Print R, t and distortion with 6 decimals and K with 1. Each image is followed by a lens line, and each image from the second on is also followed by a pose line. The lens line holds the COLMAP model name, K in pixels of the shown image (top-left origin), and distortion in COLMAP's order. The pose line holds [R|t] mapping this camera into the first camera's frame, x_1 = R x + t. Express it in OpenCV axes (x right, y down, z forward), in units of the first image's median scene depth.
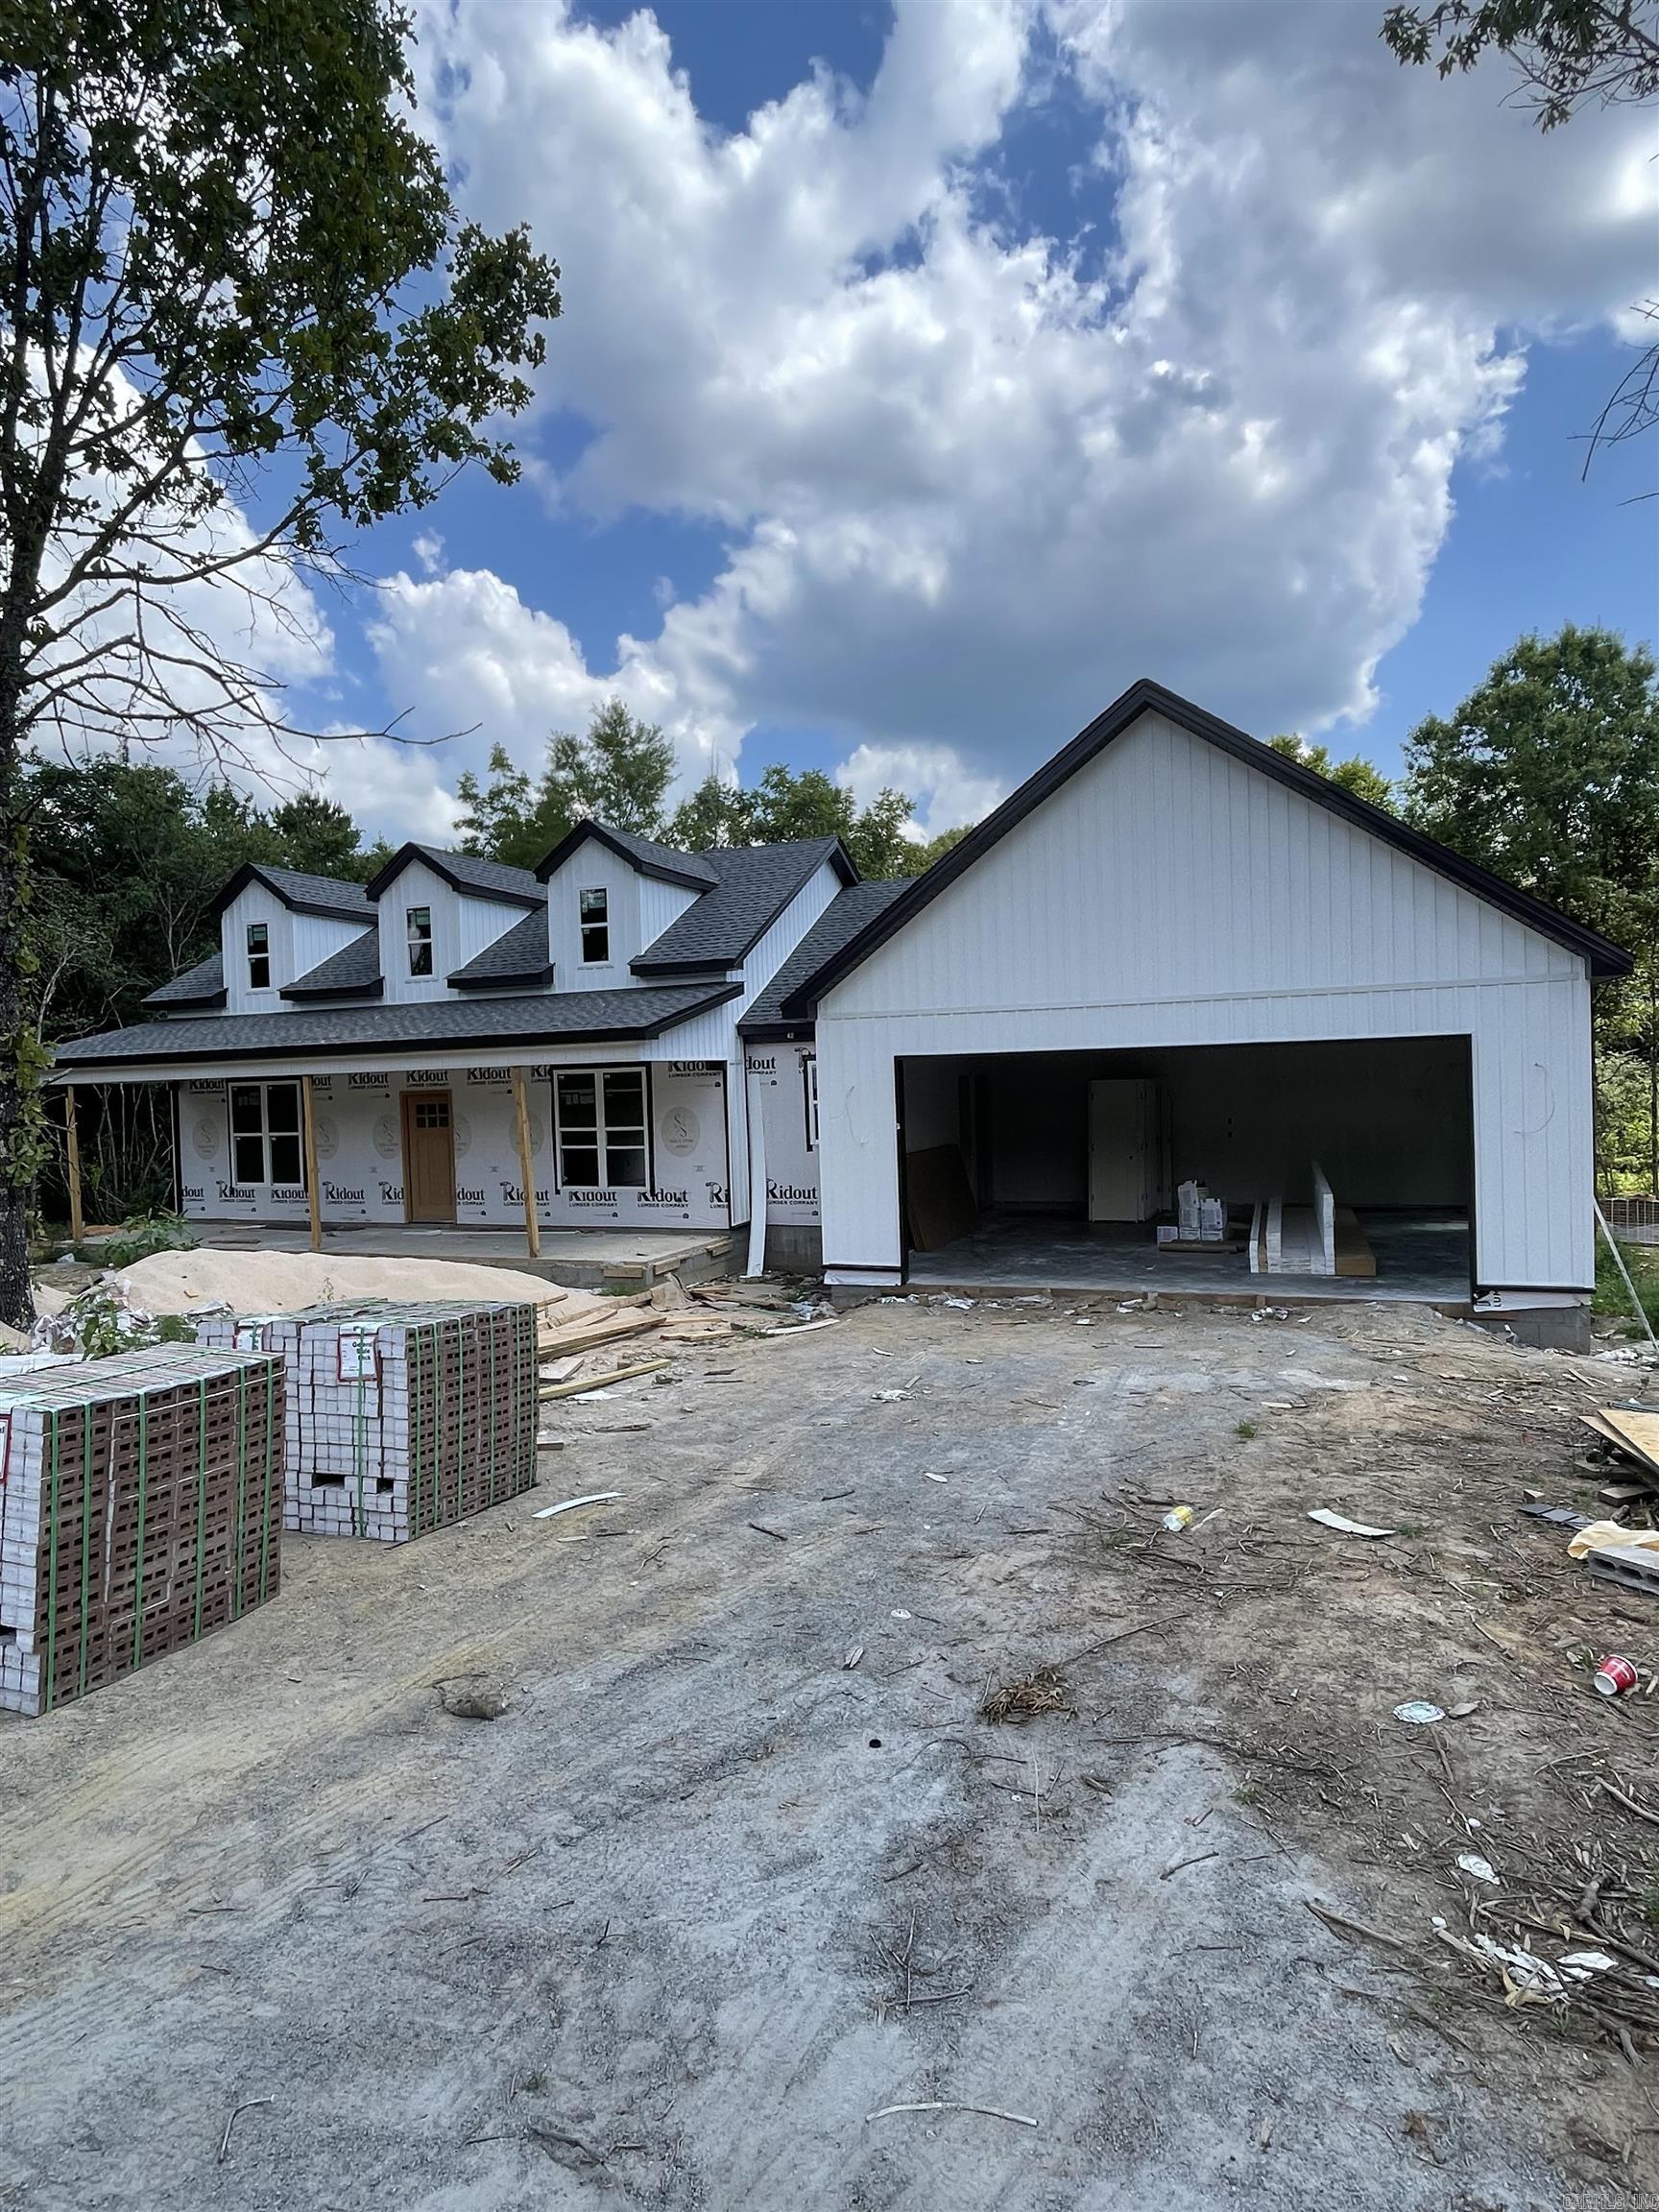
lens RADIAL K [[1205.9, 0, 873.5], [0, 1205.9, 1080.0], [0, 0, 1]] dist [-0.001867, 0.000909]
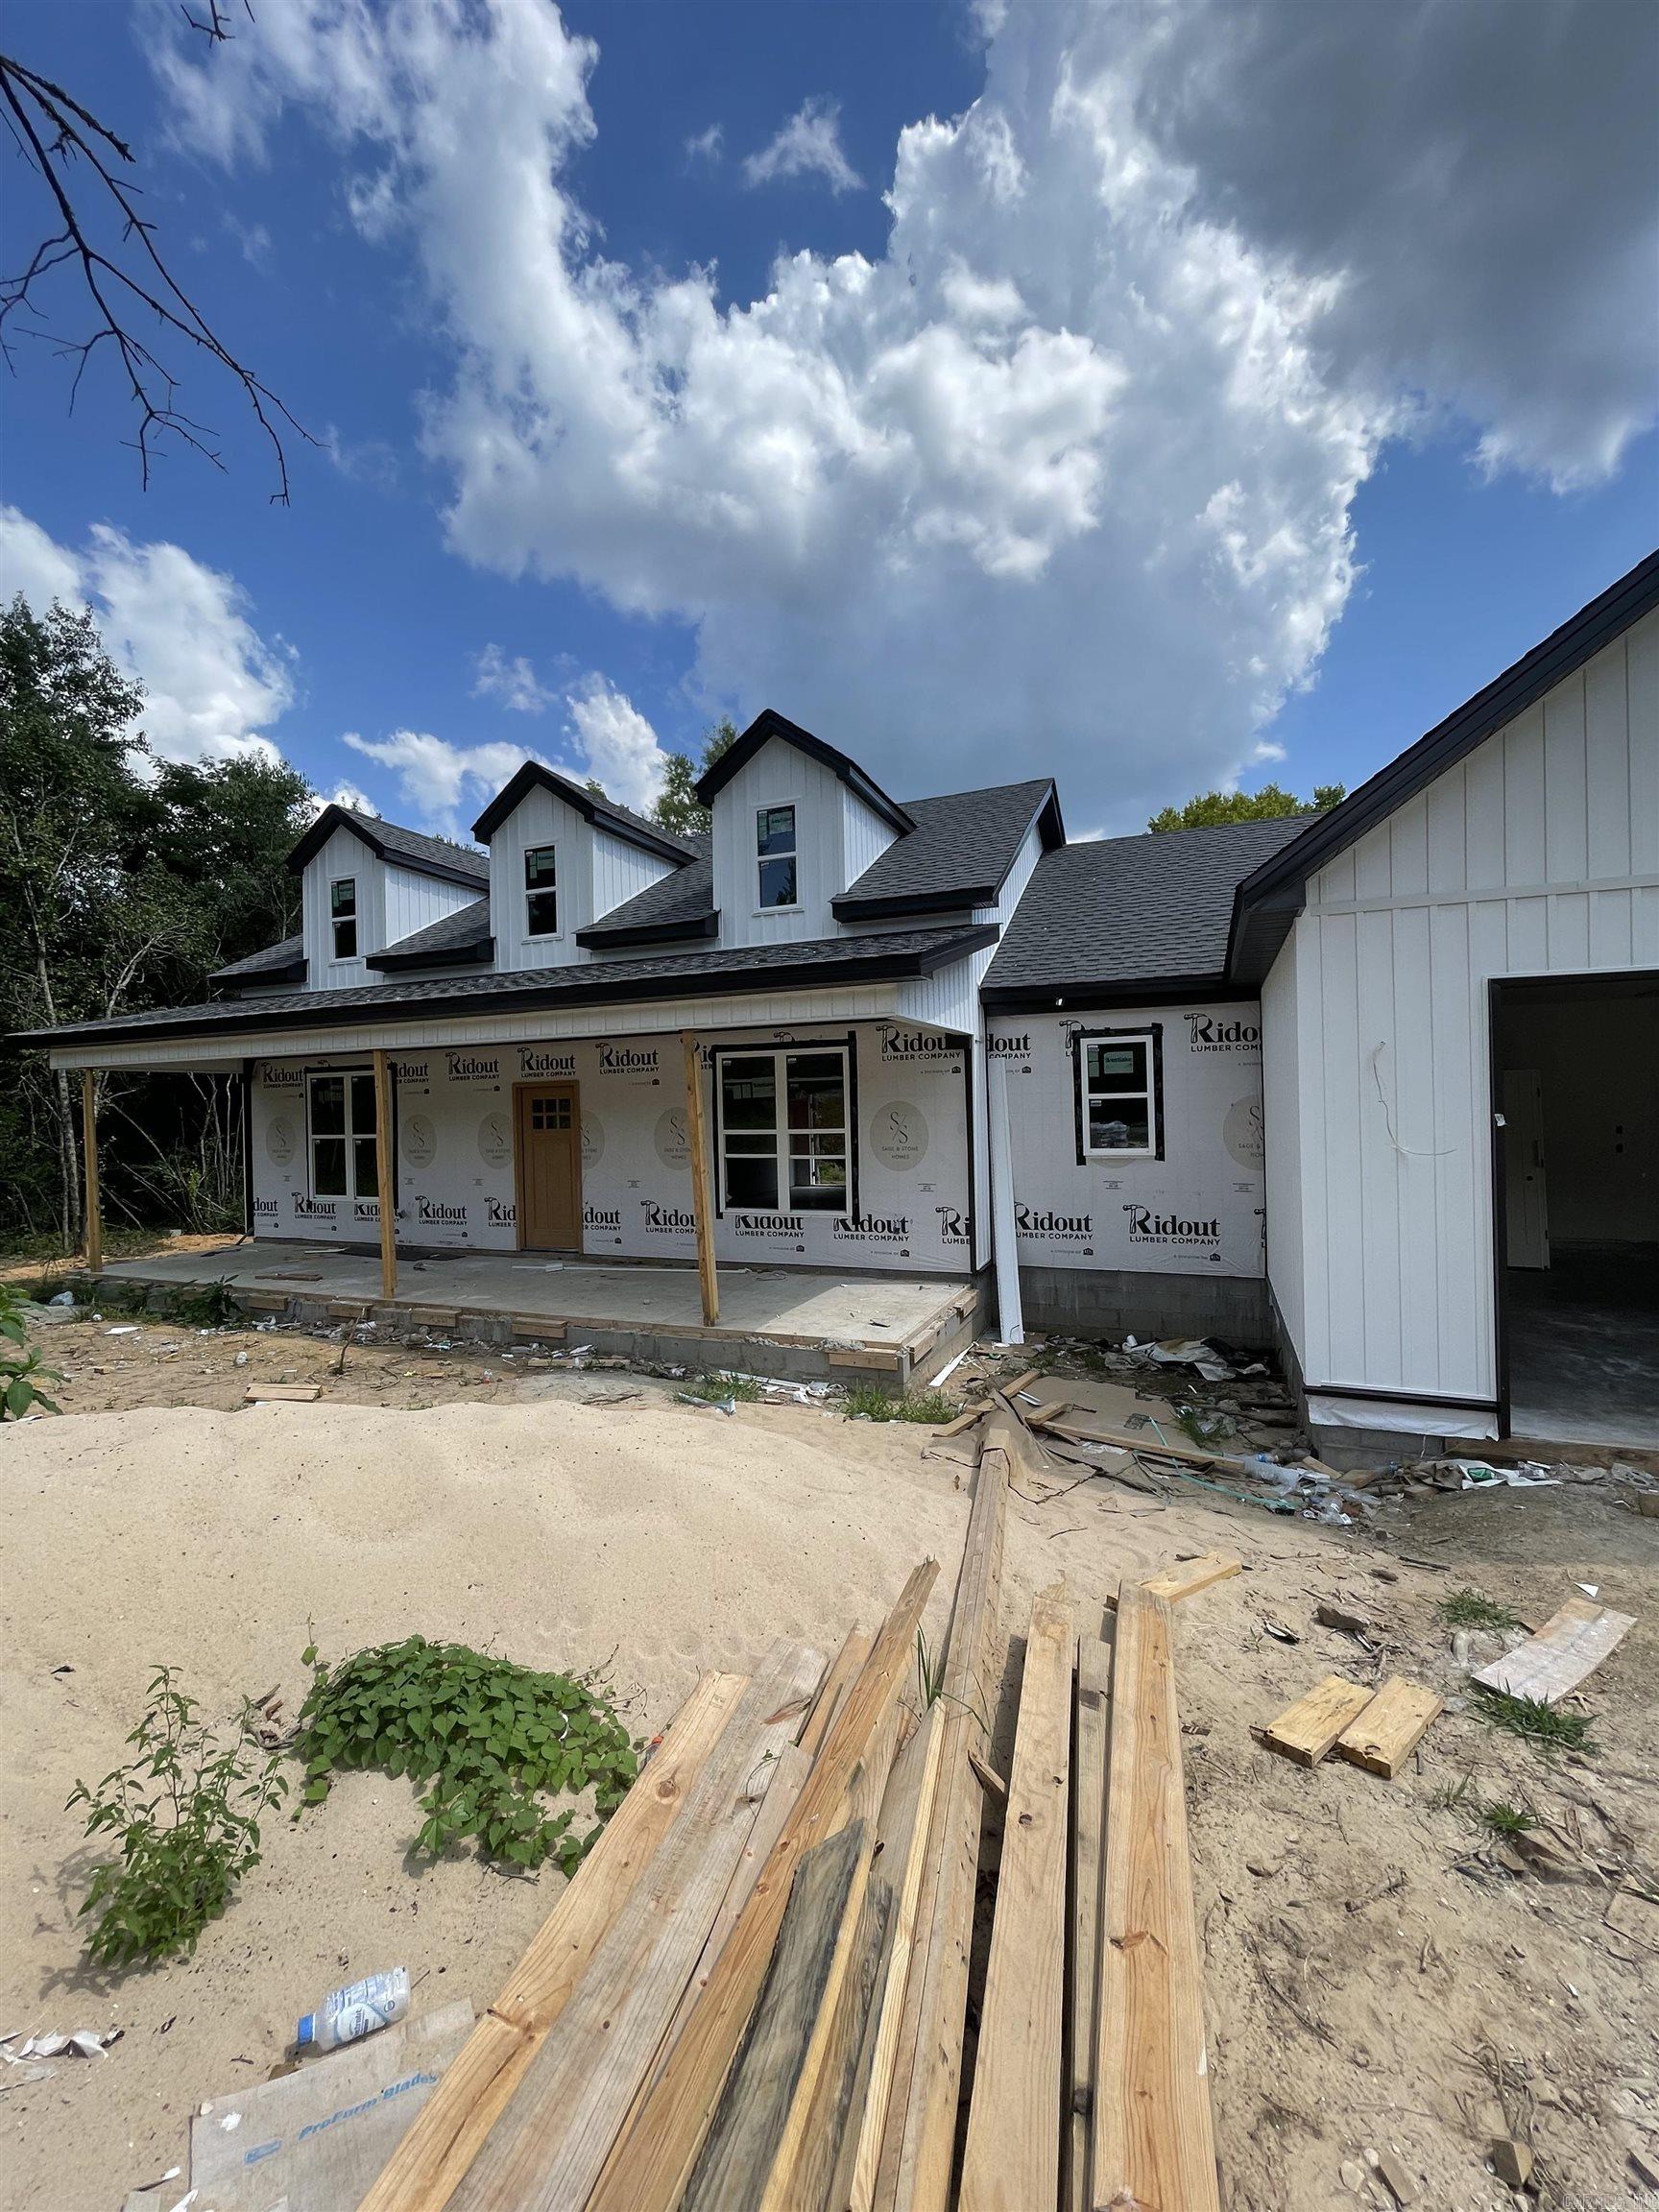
lens RADIAL K [[887.8, 0, 855.9], [0, 887.8, 1096.4], [0, 0, 1]] dist [-0.001429, 0.000489]
pose [[0.999885, 0.009876, -0.011533, -0.169173], [-0.010045, 0.999841, -0.014704, 0.025709], [0.011386, 0.014818, 0.999825, 0.442201]]
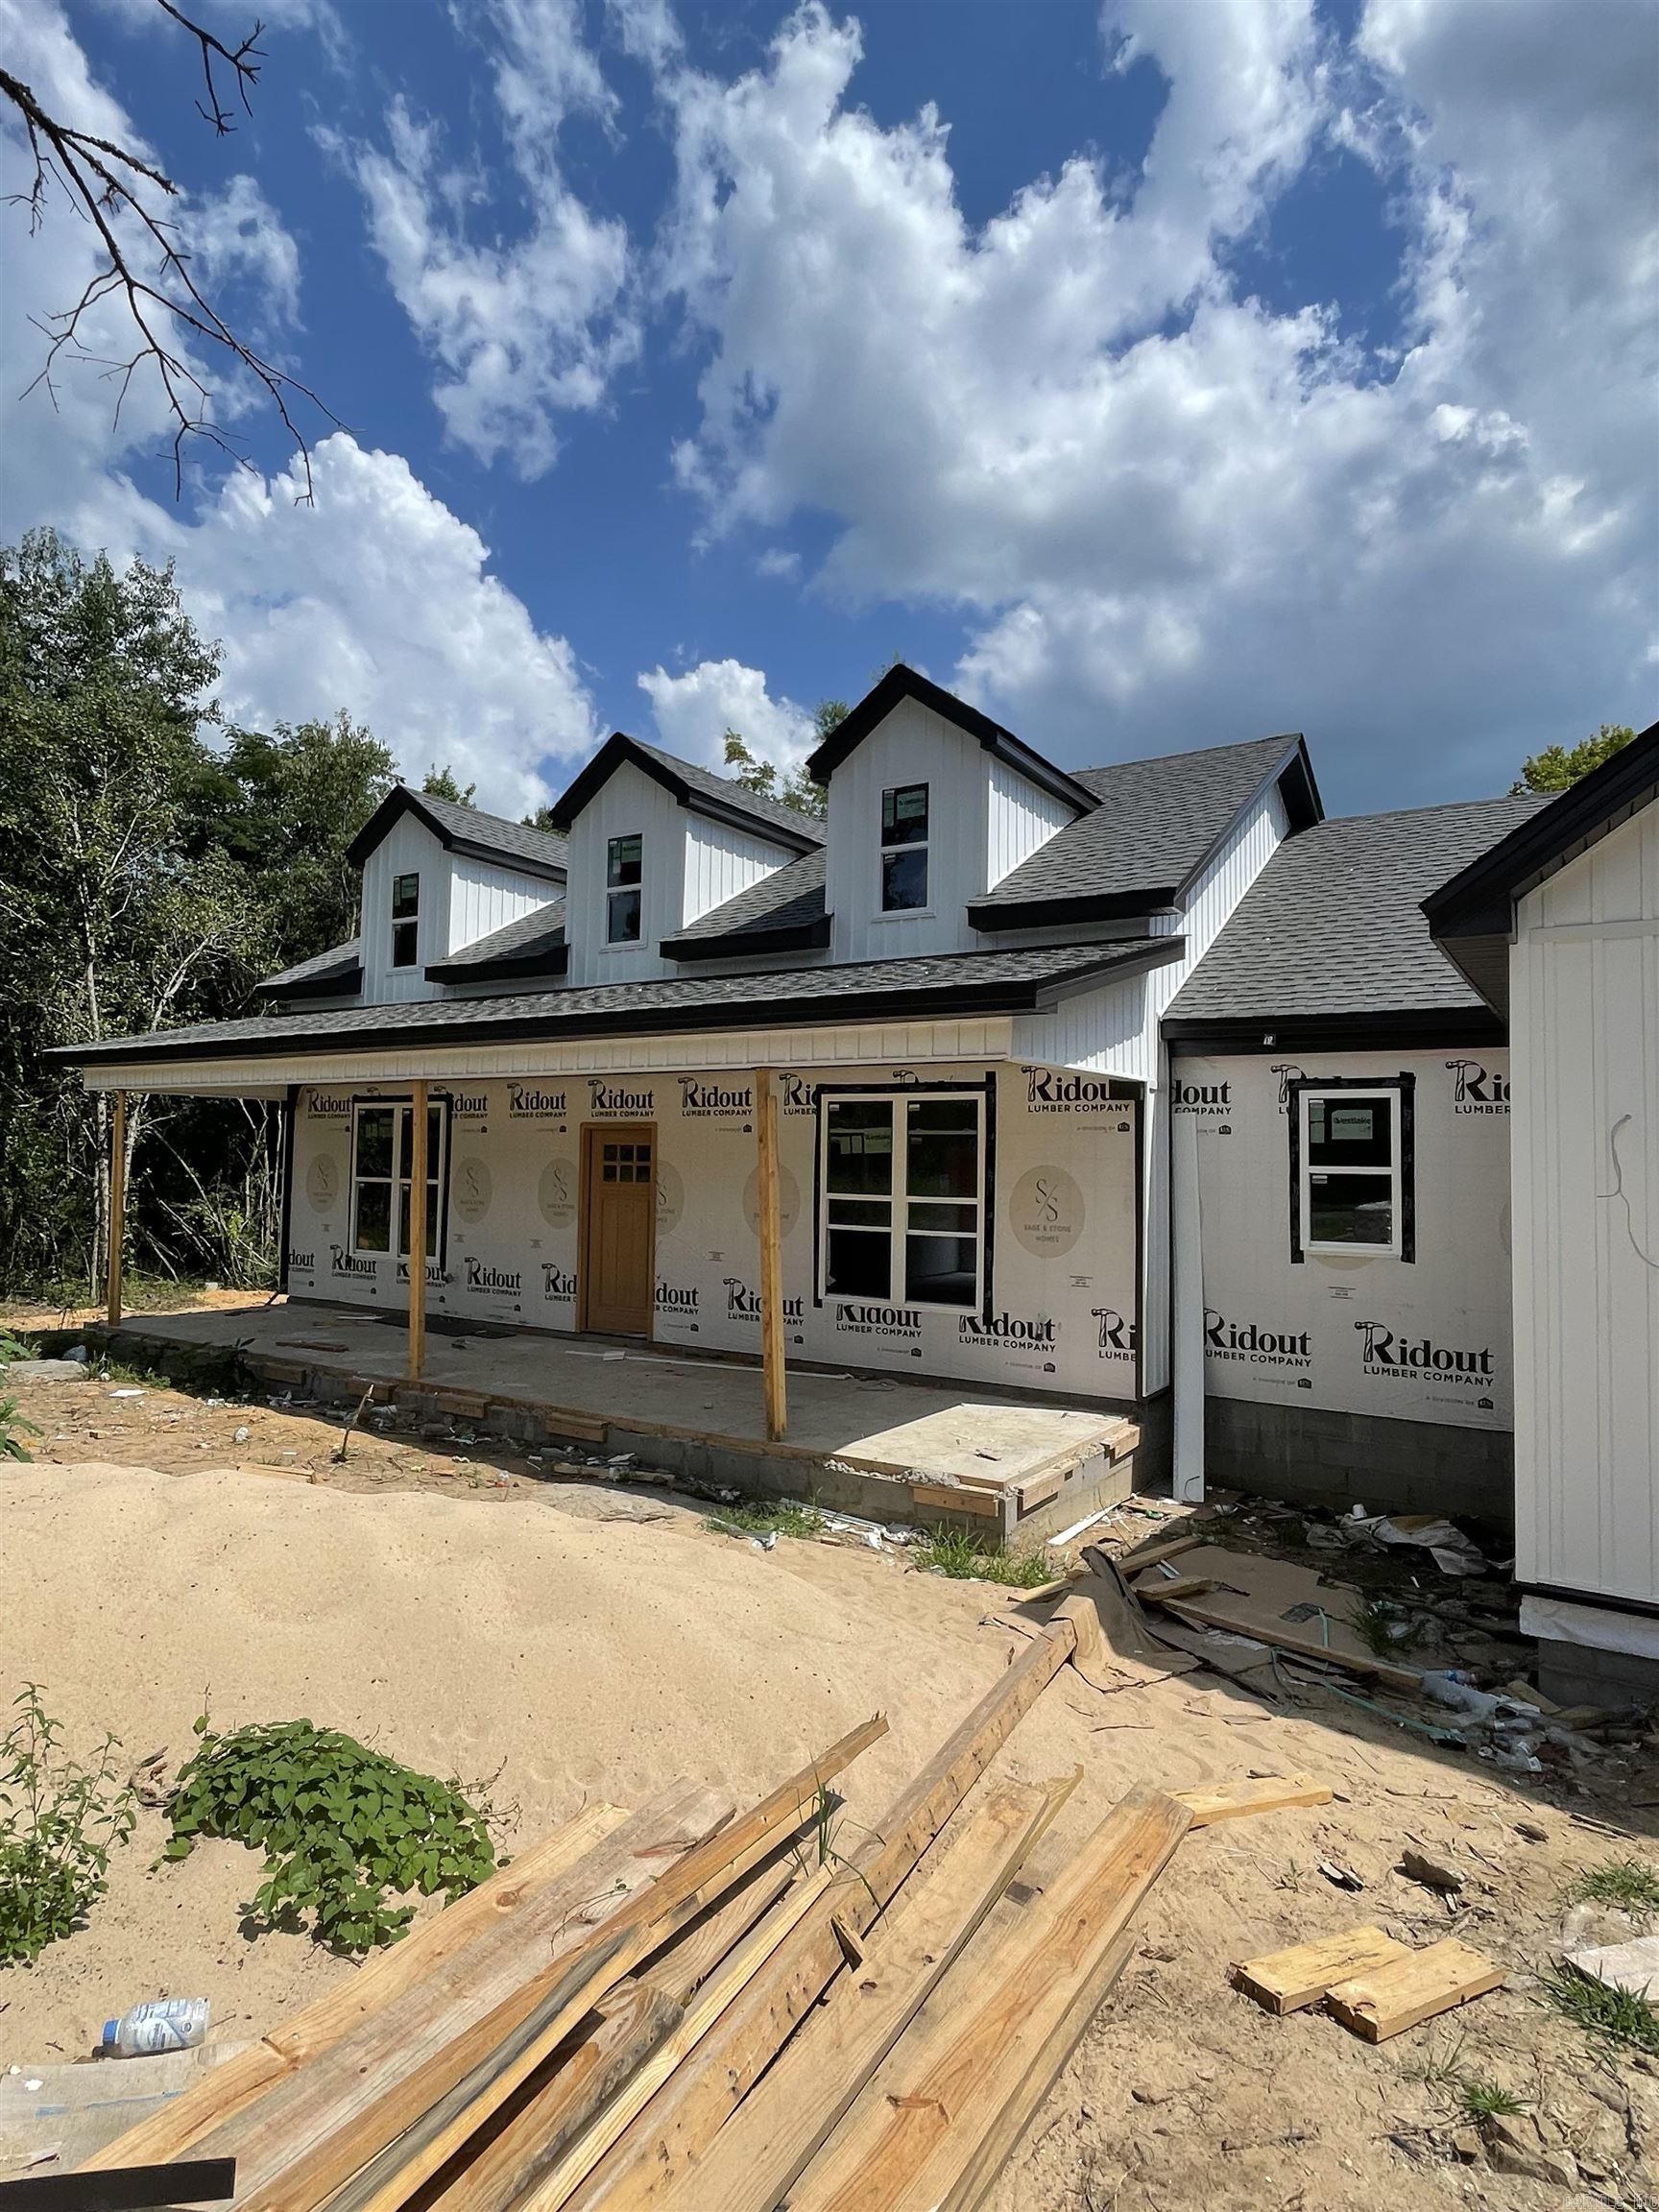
lens RADIAL K [[1205.9, 0, 859.6], [0, 1205.9, 1085.6], [0, 0, 1]] dist [-0.001867, 0.000909]
pose [[0.981077, 0.037383, -0.189975, -0.133297], [-0.049881, 0.996864, -0.061438, 0.022489], [0.187082, 0.069751, 0.979865, 0.418892]]
